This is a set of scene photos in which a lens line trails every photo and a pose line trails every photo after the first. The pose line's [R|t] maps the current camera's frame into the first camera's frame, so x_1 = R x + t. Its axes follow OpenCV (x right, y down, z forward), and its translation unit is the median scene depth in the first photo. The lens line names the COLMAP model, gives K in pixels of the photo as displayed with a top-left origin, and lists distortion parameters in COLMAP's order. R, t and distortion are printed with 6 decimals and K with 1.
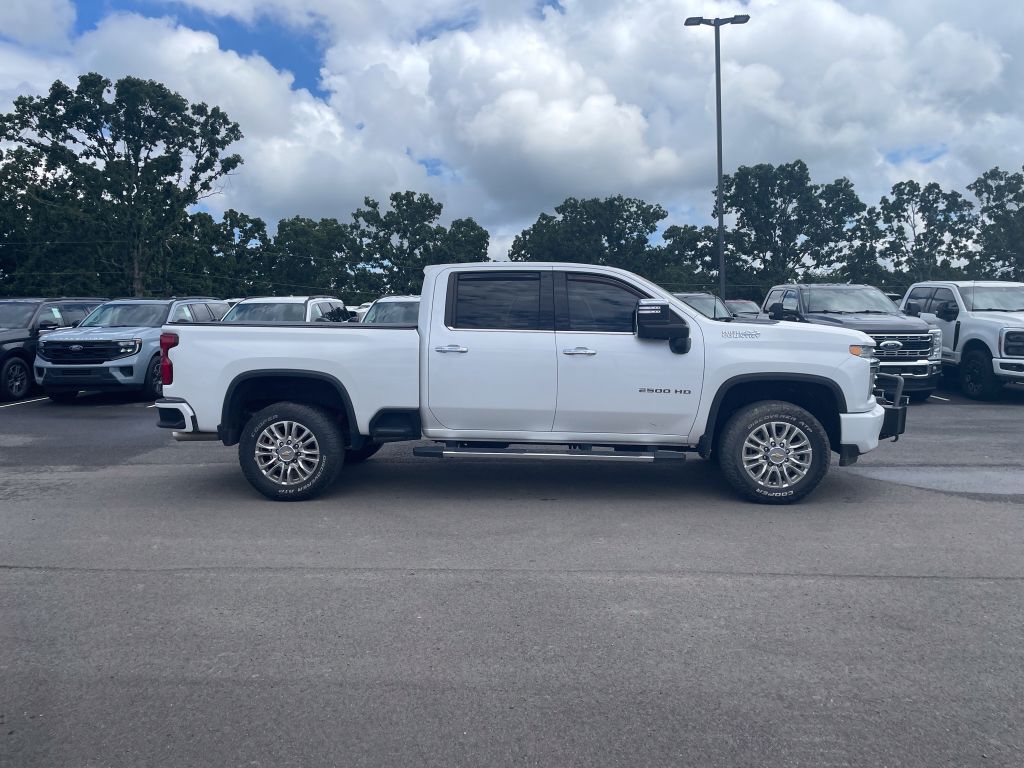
lens RADIAL K [[806.9, 0, 512.0], [0, 806.9, 384.0], [0, 0, 1]] dist [0.056326, -0.072247]
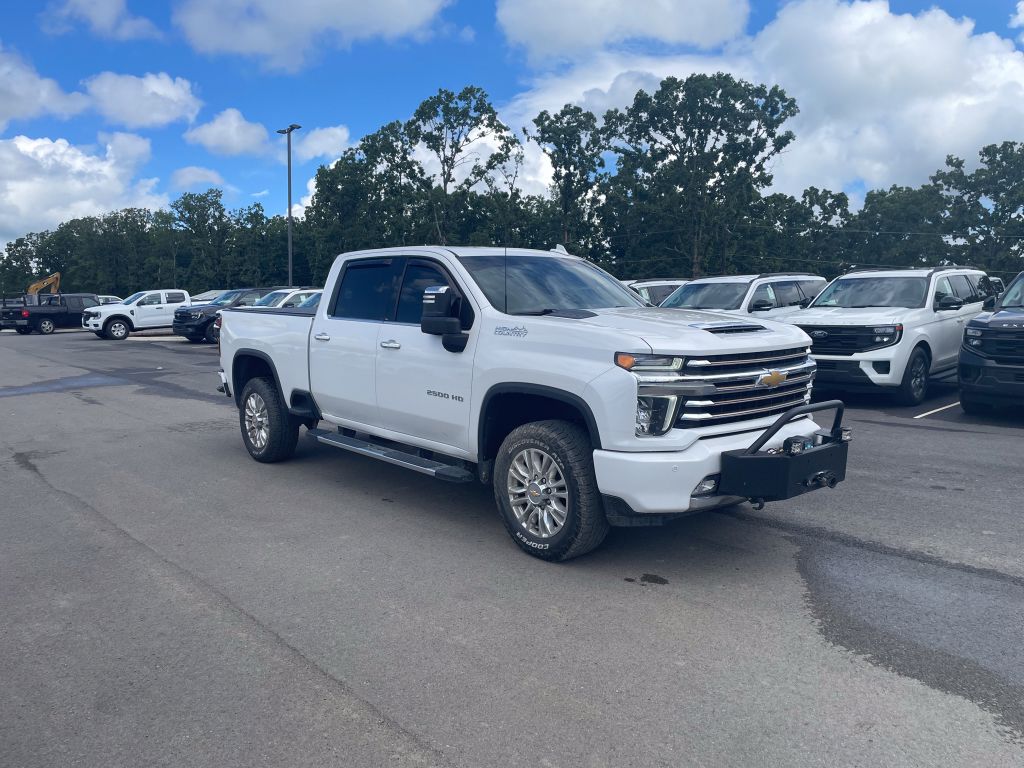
lens RADIAL K [[806.9, 0, 512.0], [0, 806.9, 384.0], [0, 0, 1]] dist [0.056326, -0.072247]
pose [[0.679512, 0.075066, -0.729814, 0.171008], [-0.056440, 0.997153, 0.050014, -0.009957], [0.731490, 0.007205, 0.681814, 0.094763]]
